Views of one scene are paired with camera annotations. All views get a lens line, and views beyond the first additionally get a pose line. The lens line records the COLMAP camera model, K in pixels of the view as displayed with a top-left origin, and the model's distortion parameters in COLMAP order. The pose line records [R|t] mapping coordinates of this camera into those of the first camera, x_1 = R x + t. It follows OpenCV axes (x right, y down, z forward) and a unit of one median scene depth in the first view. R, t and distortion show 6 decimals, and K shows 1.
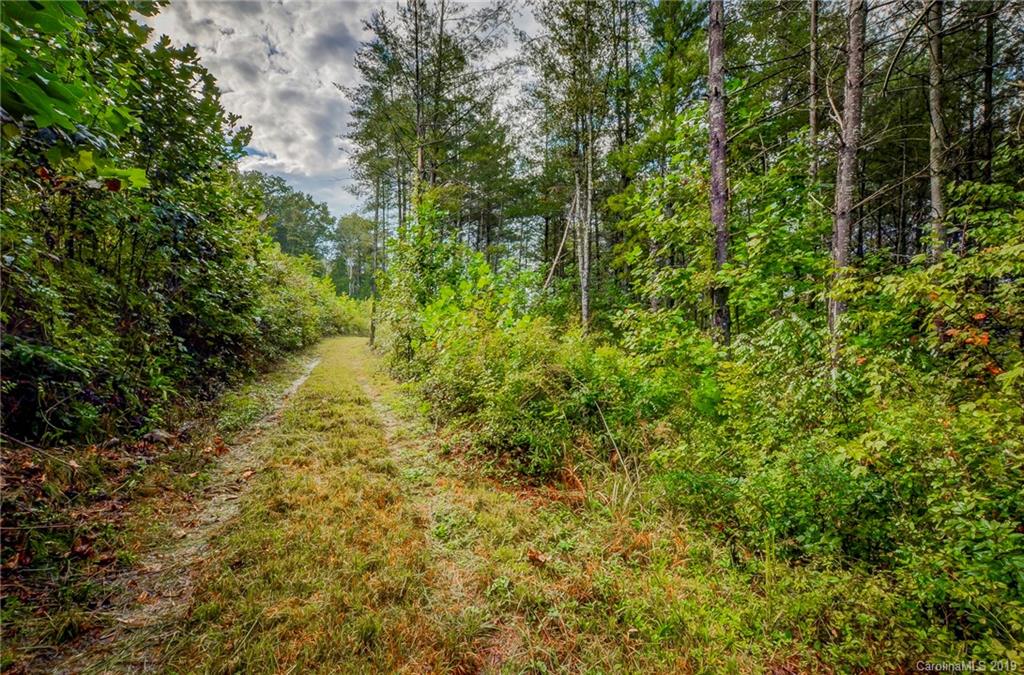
lens RADIAL K [[464.3, 0, 504.4], [0, 464.3, 342.2], [0, 0, 1]] dist [-0.021158, 0.007027]
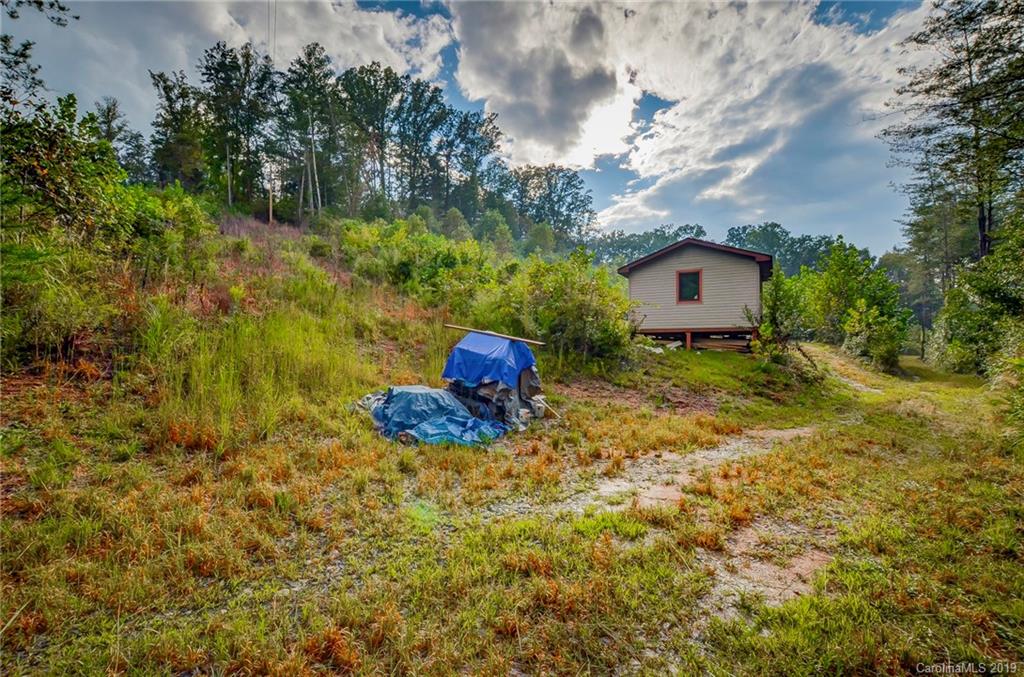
lens RADIAL K [[464.3, 0, 504.4], [0, 464.3, 343.2], [0, 0, 1]] dist [-0.021158, 0.007027]
pose [[0.541090, -0.017714, -0.840778, 0.118174], [-0.016758, 0.999352, -0.031840, 0.009885], [0.840798, 0.031318, 0.540443, -0.475595]]
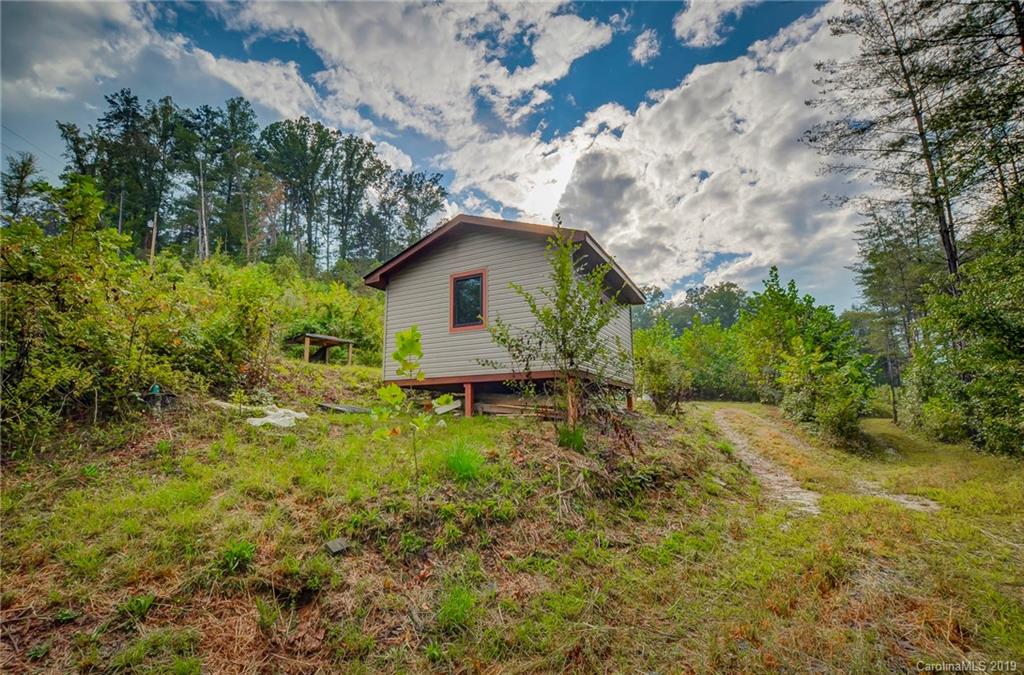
lens RADIAL K [[464.3, 0, 504.4], [0, 464.3, 342.2], [0, 0, 1]] dist [-0.021158, 0.007027]
pose [[0.573939, -0.146066, -0.805766, 0.095336], [-0.002508, 0.983646, -0.180098, 0.008165], [0.818894, 0.105386, 0.564186, -0.388073]]
